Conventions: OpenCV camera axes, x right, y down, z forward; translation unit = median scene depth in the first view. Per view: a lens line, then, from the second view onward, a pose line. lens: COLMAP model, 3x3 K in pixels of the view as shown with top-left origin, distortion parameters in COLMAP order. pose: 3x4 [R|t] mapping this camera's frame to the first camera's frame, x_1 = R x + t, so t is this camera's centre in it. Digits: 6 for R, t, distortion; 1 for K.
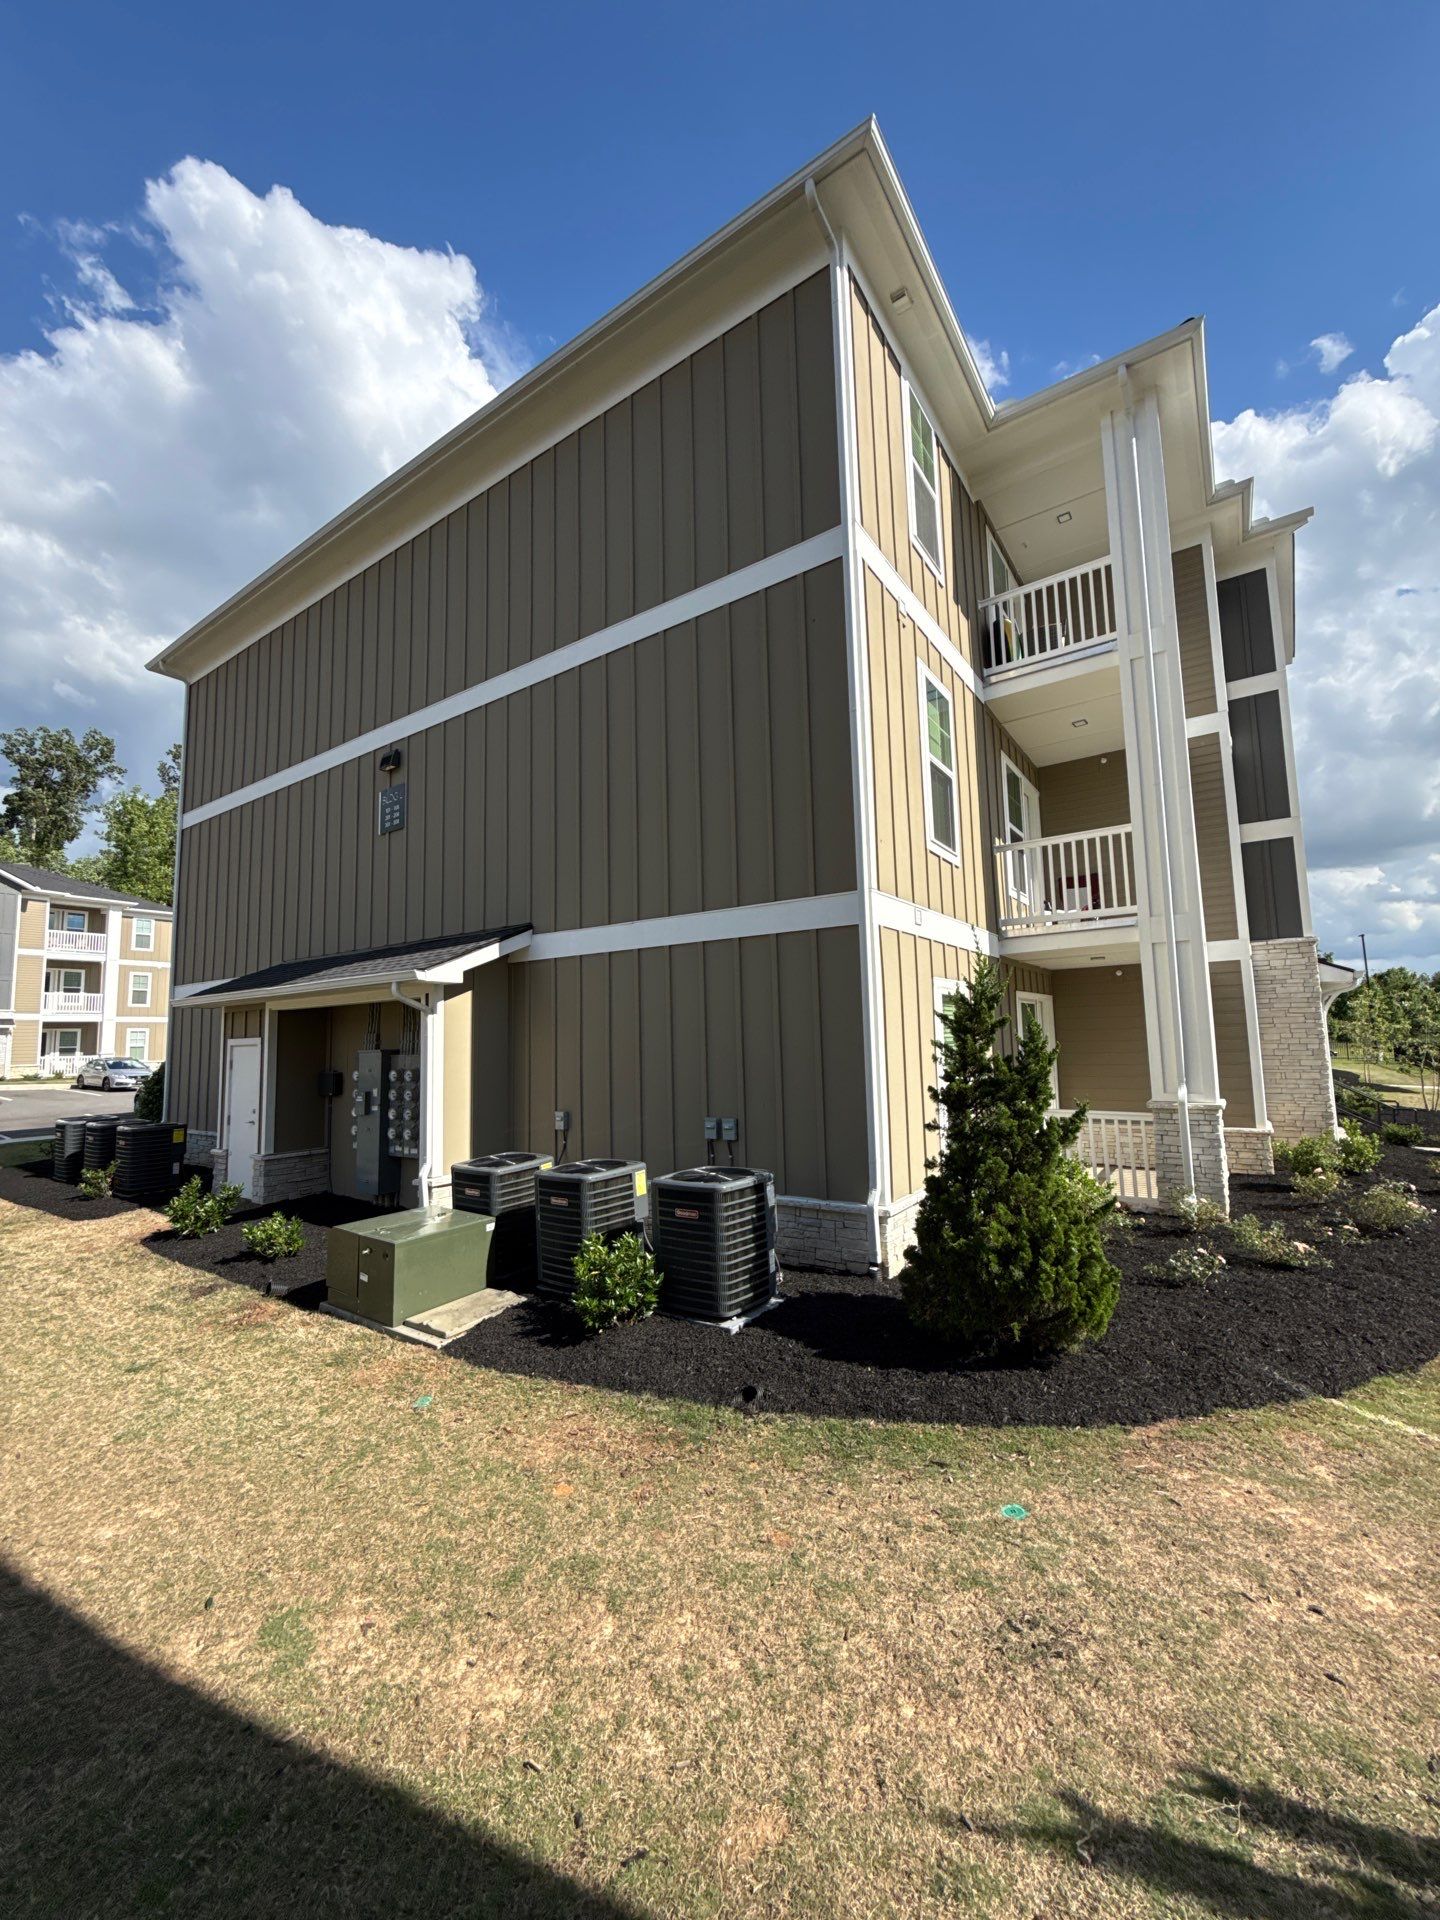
lens RADIAL K [[769.1, 0, 712.5], [0, 769.1, 964.1], [0, 0, 1]] dist [-0.001376, 0.000172]
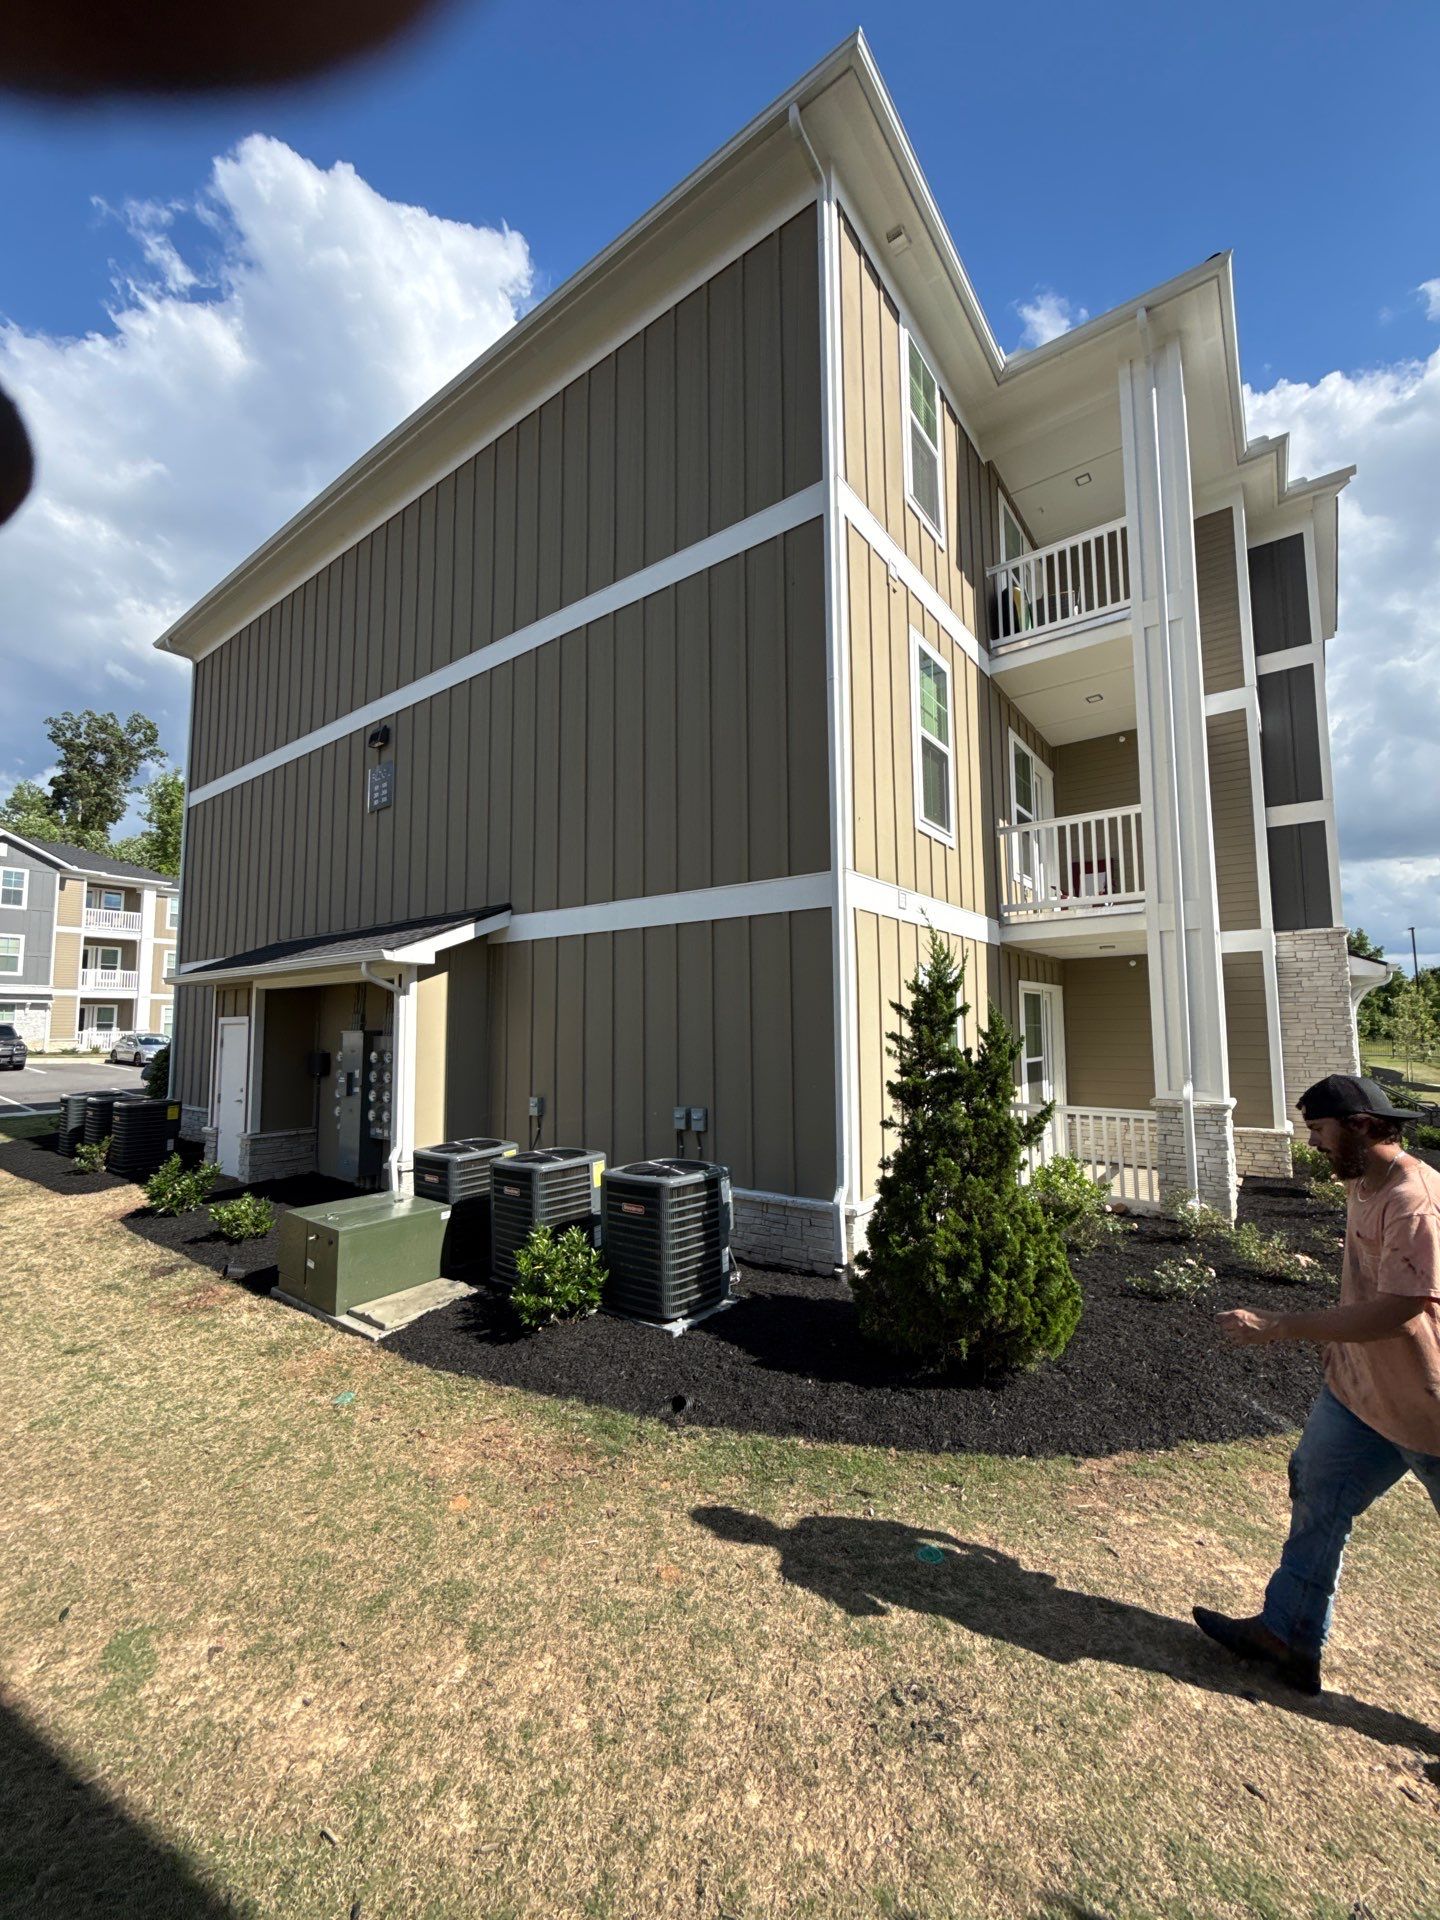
lens RADIAL K [[769.1, 0, 710.0], [0, 769.1, 964.1], [0, 0, 1]] dist [-0.001376, 0.000172]
pose [[0.999129, 0.013319, -0.039536, 0.083674], [-0.012590, 0.999747, 0.018648, 0.003197], [0.039775, -0.018134, 0.999044, 0.052828]]
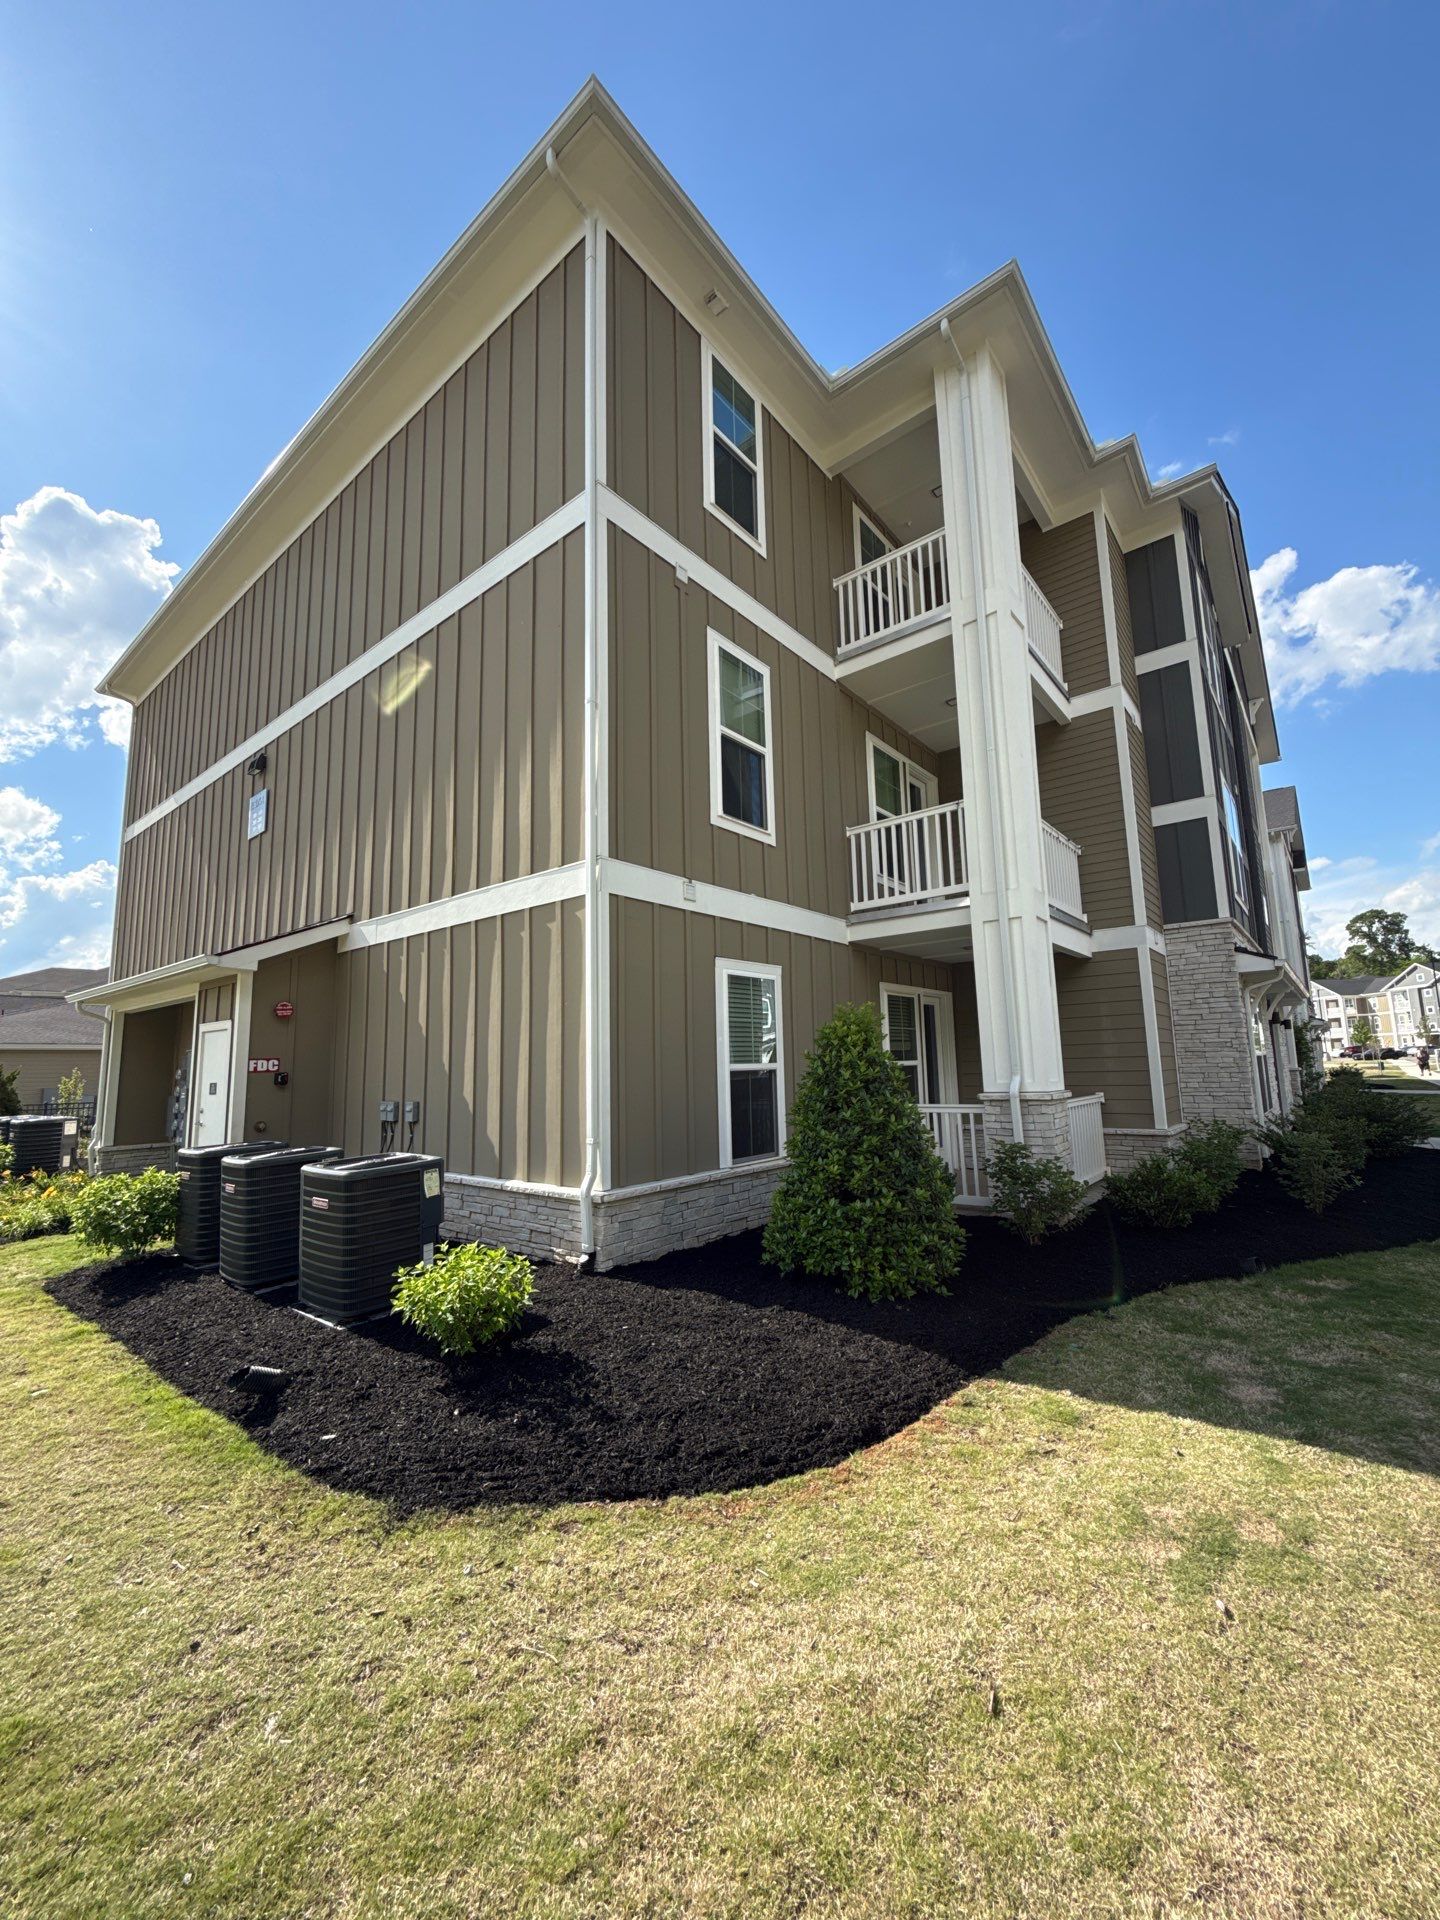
lens RADIAL K [[769.1, 0, 715.0], [0, 769.1, 956.9], [0, 0, 1]] dist [-0.001376, 0.000172]
pose [[0.997964, -0.012891, -0.062471, 0.430014], [0.010744, 0.999344, -0.034579, 0.060675], [0.062876, 0.033837, 0.997448, 0.067295]]
